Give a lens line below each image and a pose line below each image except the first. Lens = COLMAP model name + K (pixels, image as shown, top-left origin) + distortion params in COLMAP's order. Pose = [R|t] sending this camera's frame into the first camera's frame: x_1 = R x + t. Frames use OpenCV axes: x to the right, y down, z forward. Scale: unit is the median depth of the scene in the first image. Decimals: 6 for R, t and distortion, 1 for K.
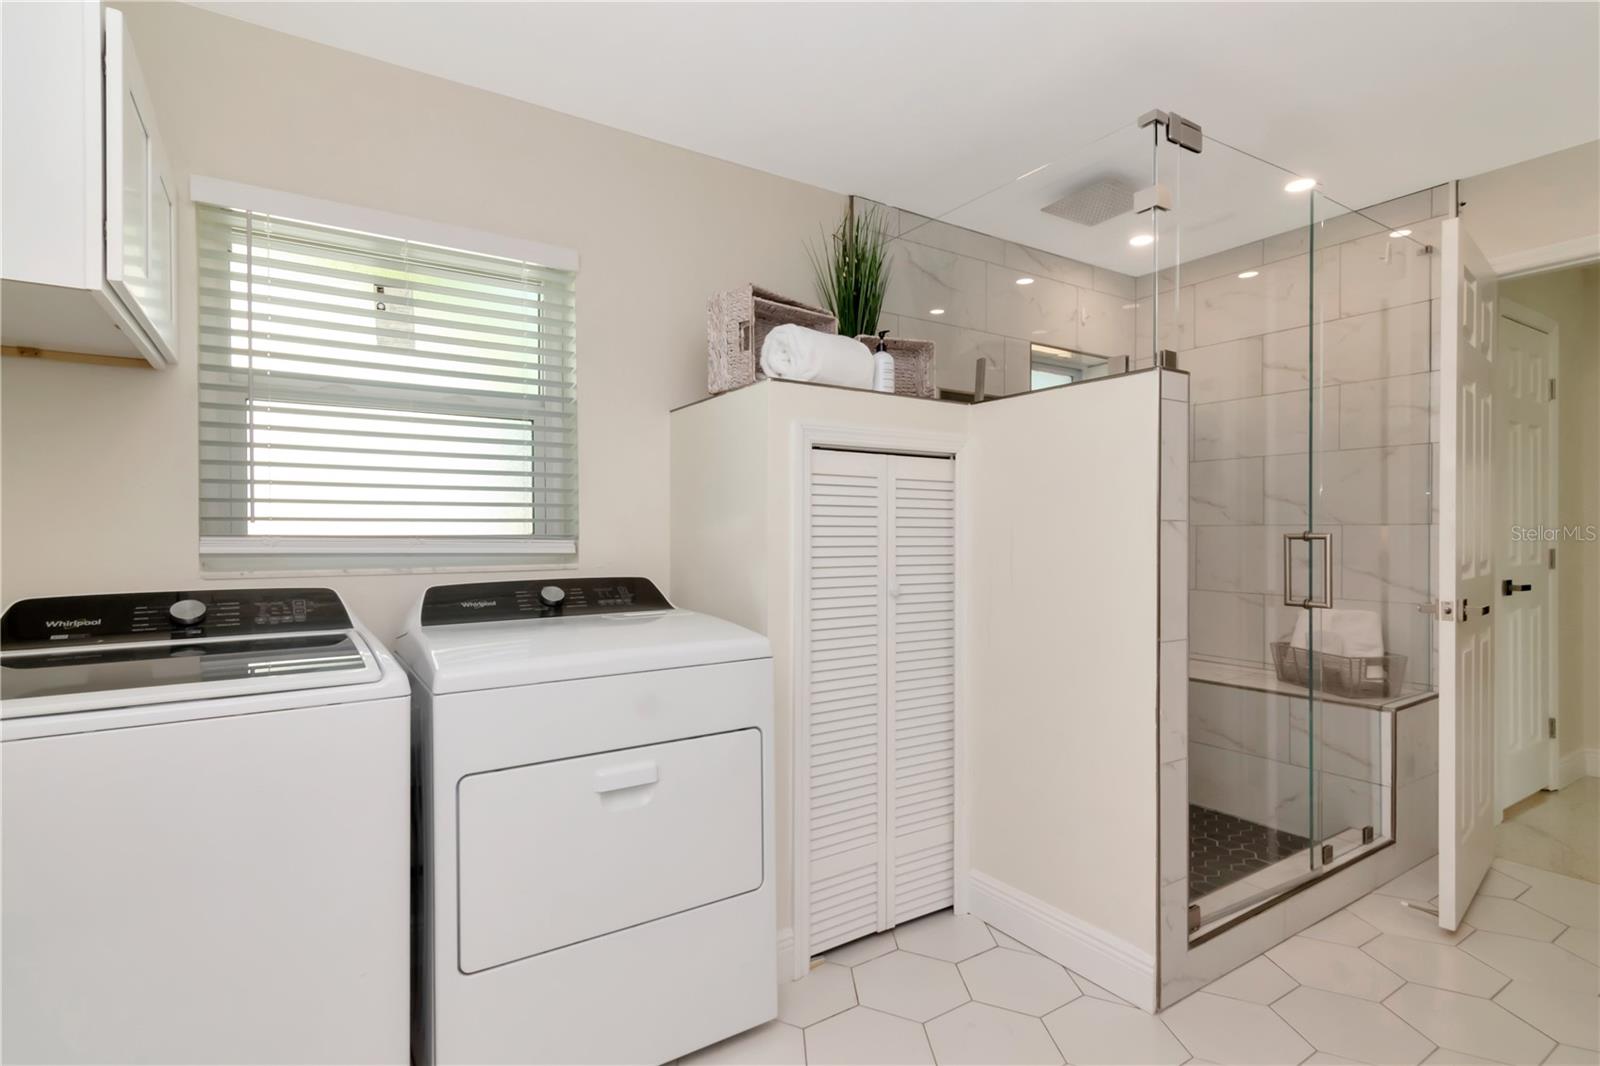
lens RADIAL K [[785.2, 0, 804.8], [0, 785.2, 534.7], [0, 0, 1]] dist [0.010341, -0.001387]
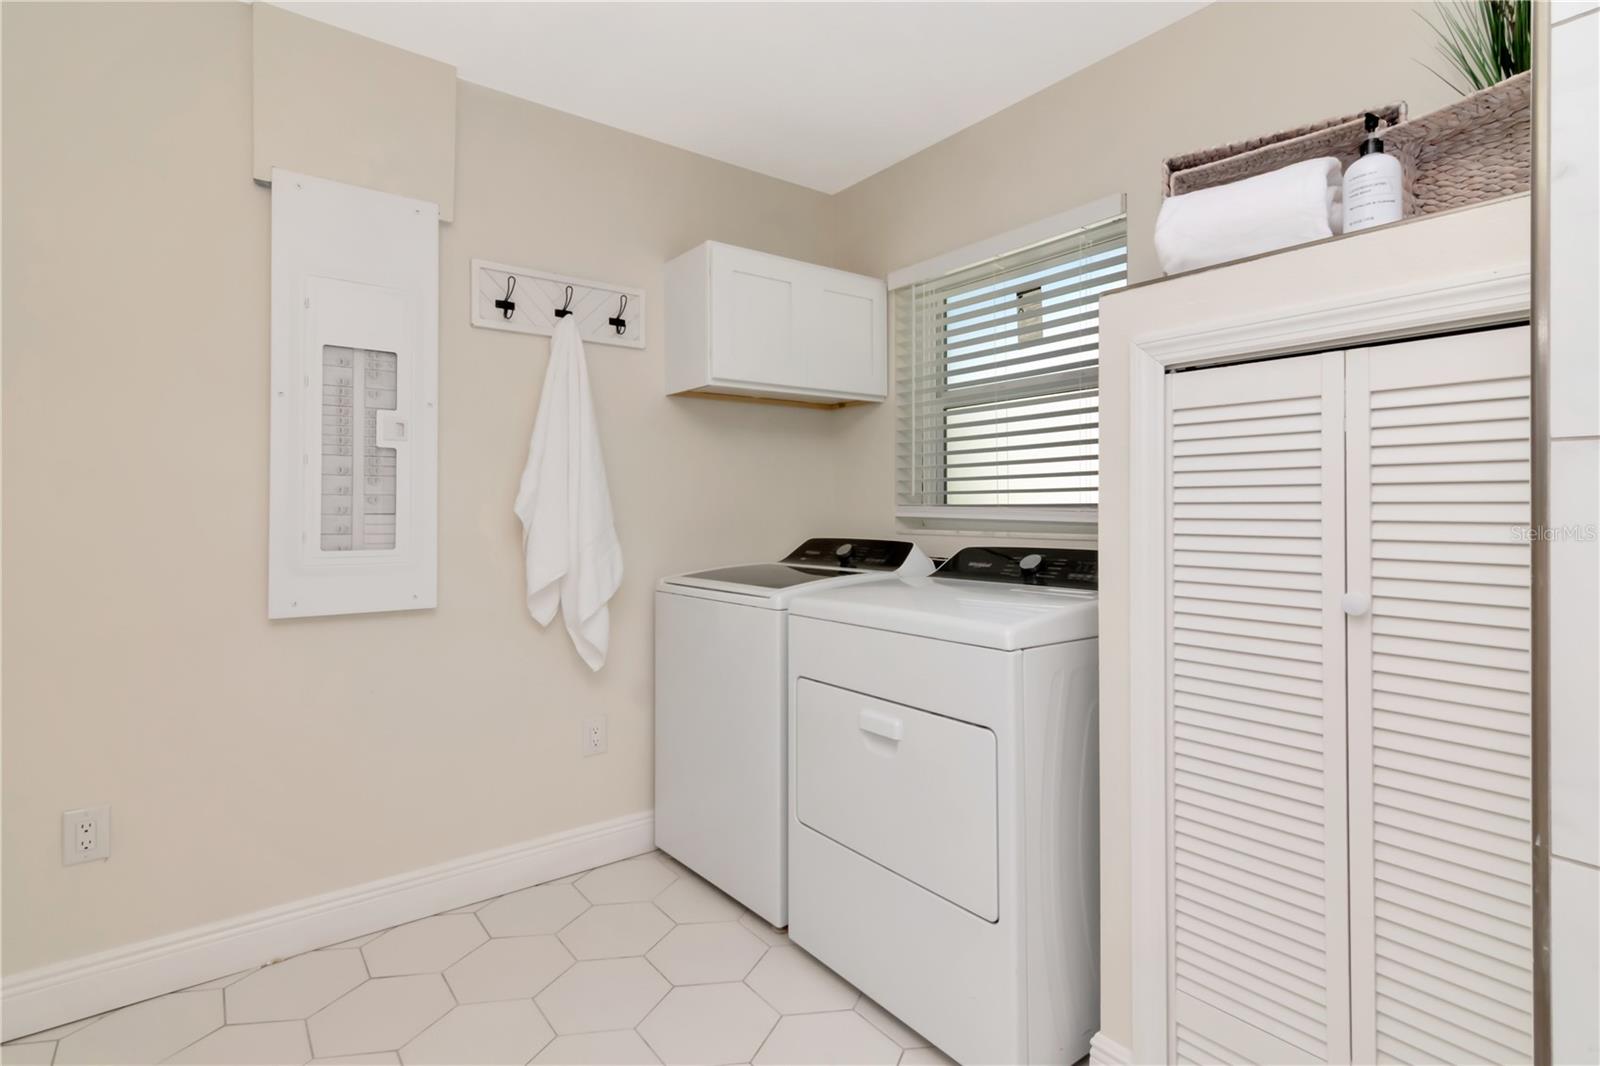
lens RADIAL K [[776.2, 0, 775.5], [0, 776.2, 506.3], [0, 0, 1]] dist [0.011102, -0.000718]
pose [[0.070428, -0.001793, -0.997515, 0.607178], [-0.005142, 0.999984, -0.002160, 0.008077], [0.997504, 0.005281, 0.070418, 0.572354]]
